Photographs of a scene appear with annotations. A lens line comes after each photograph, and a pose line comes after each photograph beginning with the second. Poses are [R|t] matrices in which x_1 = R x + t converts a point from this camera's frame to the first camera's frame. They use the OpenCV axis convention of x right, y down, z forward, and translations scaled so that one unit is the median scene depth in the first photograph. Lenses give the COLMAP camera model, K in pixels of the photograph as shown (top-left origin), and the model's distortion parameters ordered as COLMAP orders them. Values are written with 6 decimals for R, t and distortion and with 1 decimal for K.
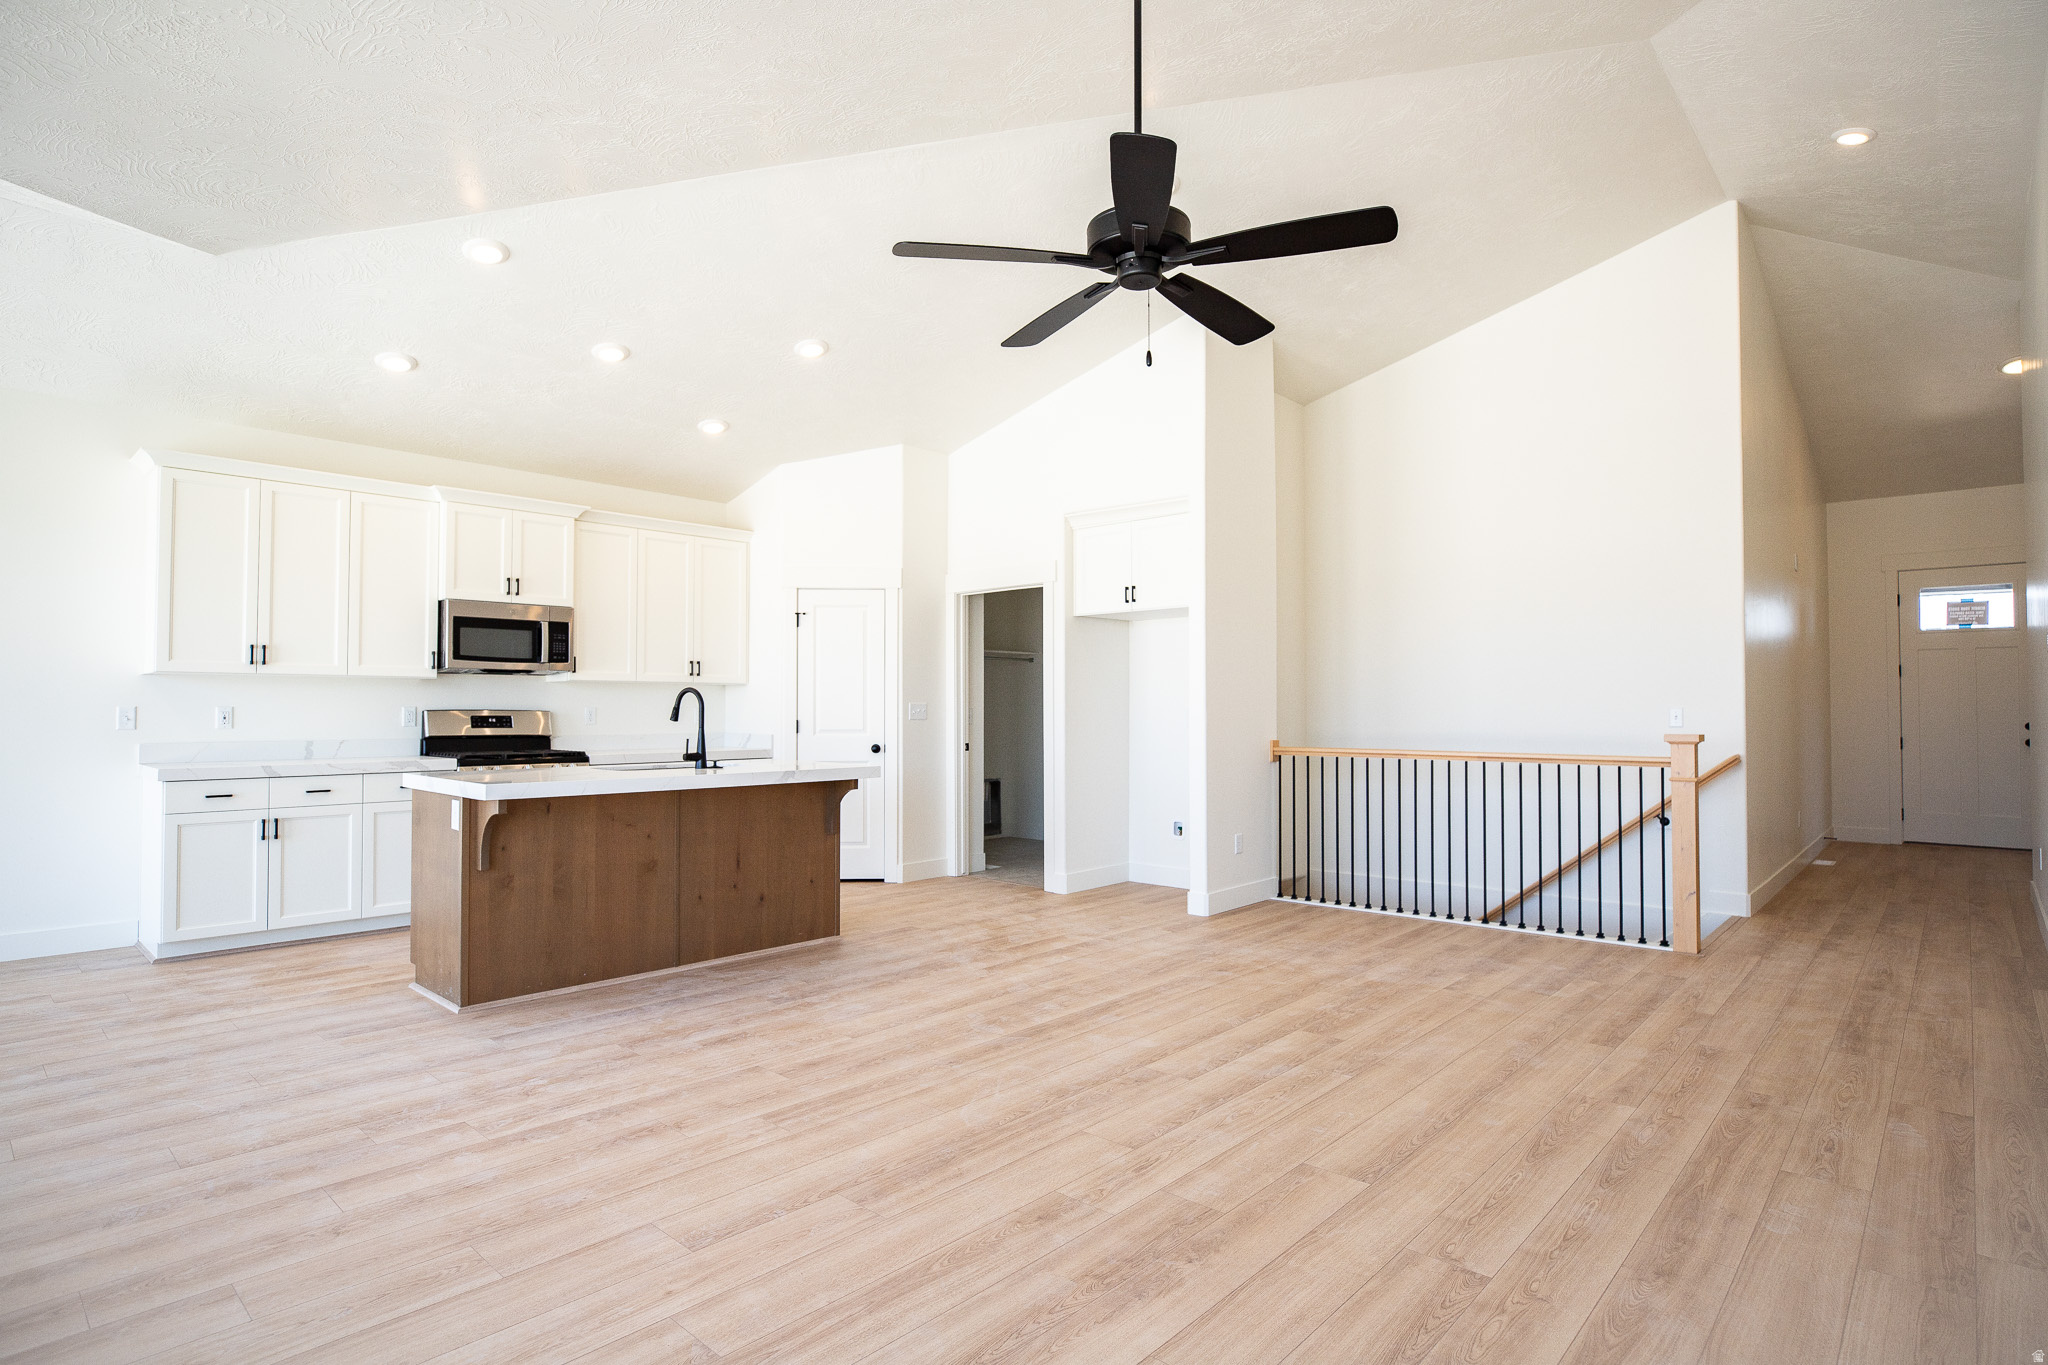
lens RADIAL K [[1112.5, 0, 1024.7], [0, 1112.5, 688.2], [0, 0, 1]] dist [-0.024988, -0.000496]
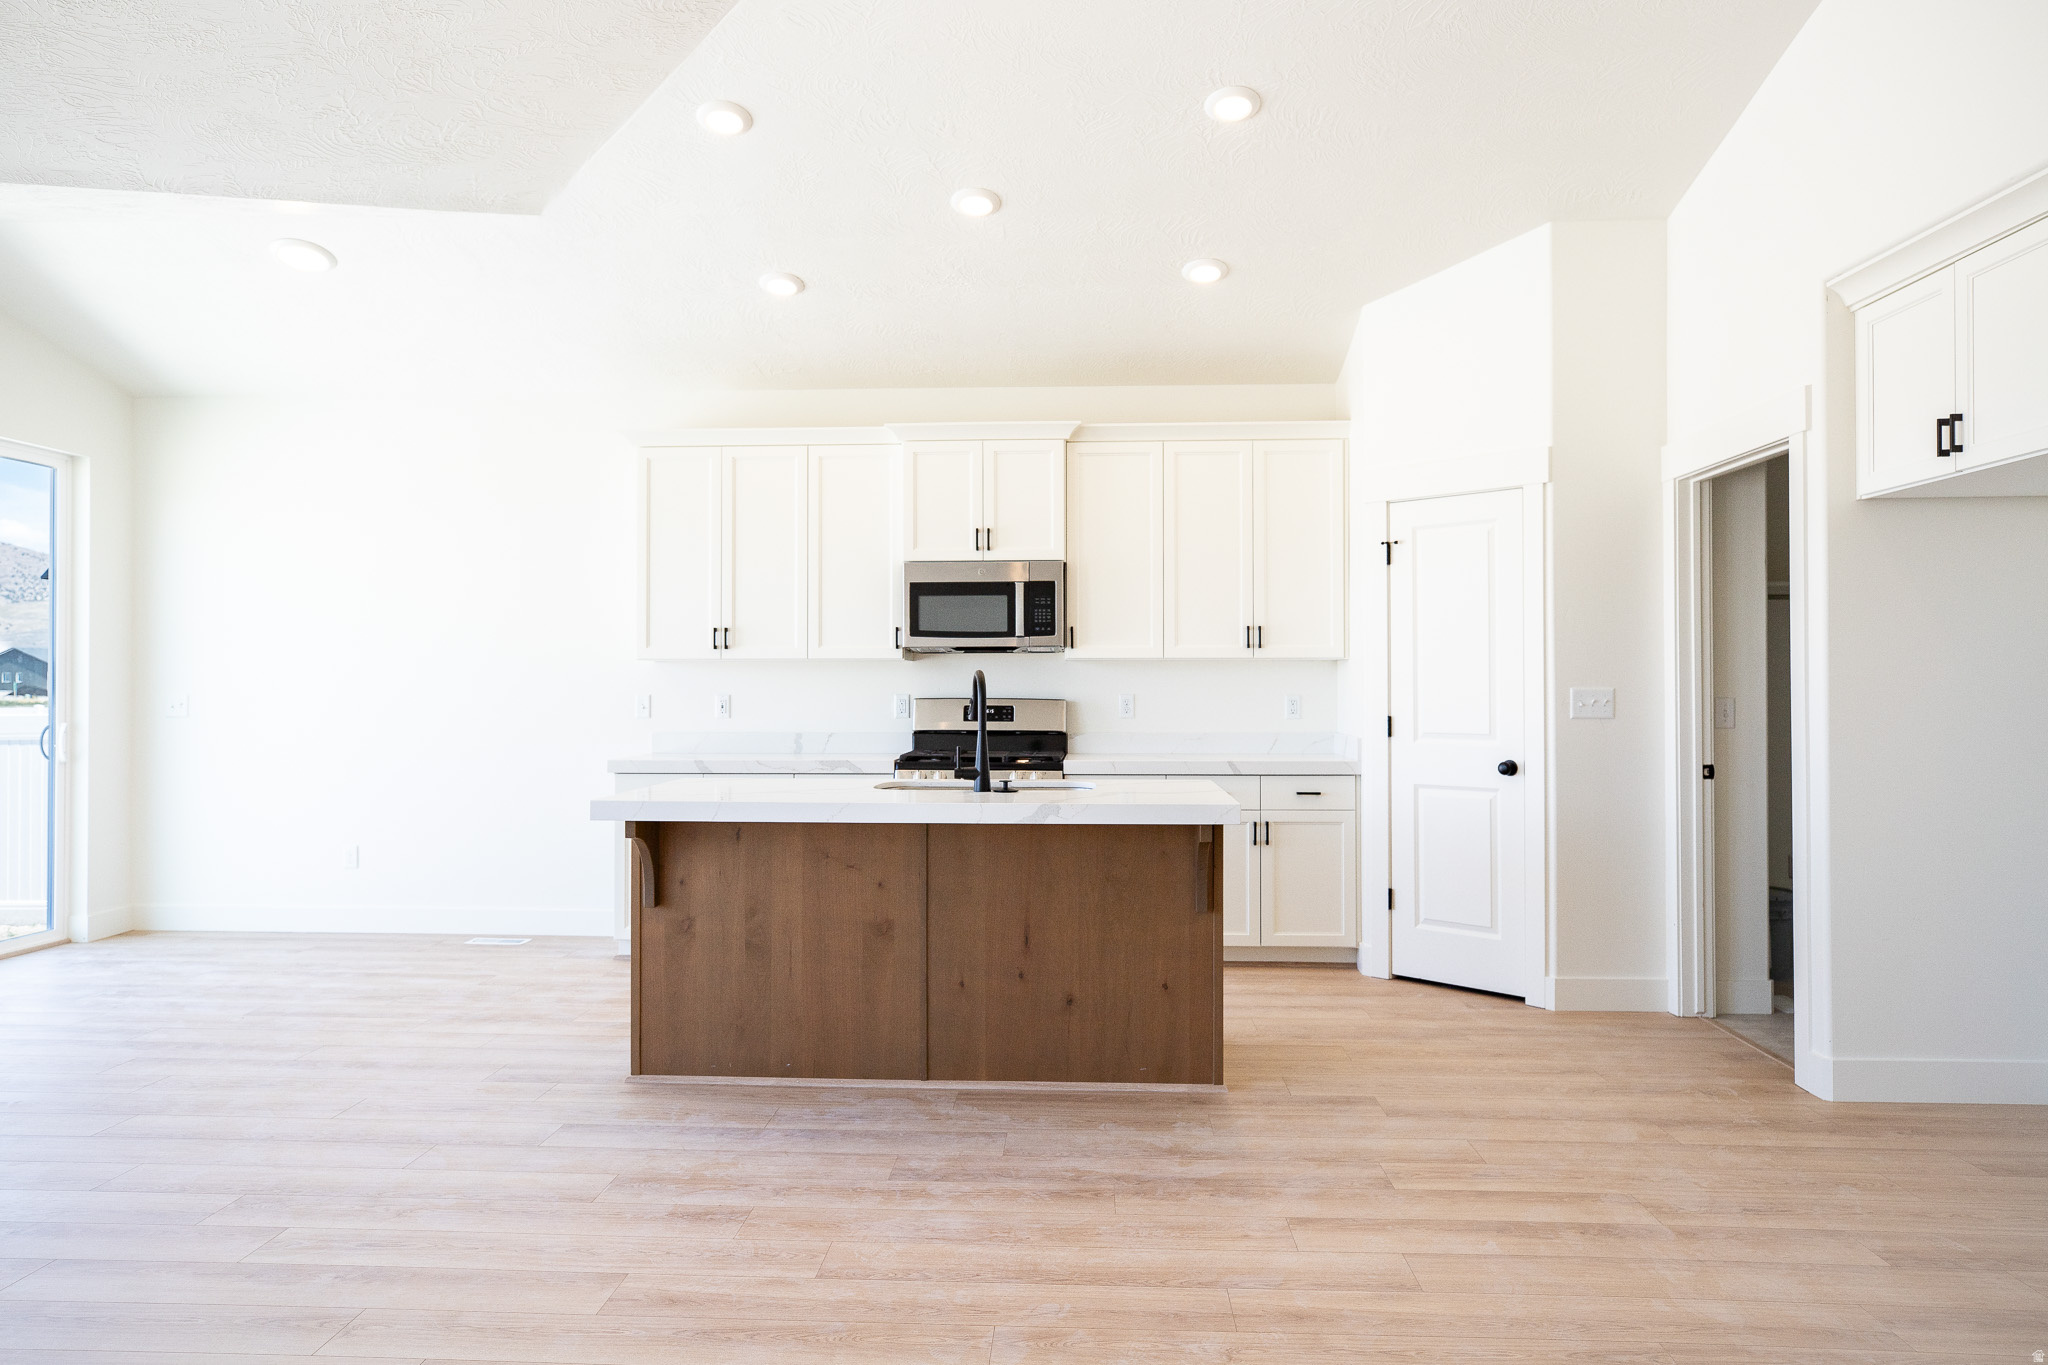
lens RADIAL K [[1383.4, 0, 1024.6], [0, 1383.4, 675.9], [0, 0, 1]] dist [-0.005404, 0.010271]
pose [[0.613414, -0.005804, -0.789740, 0.381687], [0.016407, 0.999851, 0.005396, -0.001358], [0.789591, -0.016267, 0.613418, 0.508377]]
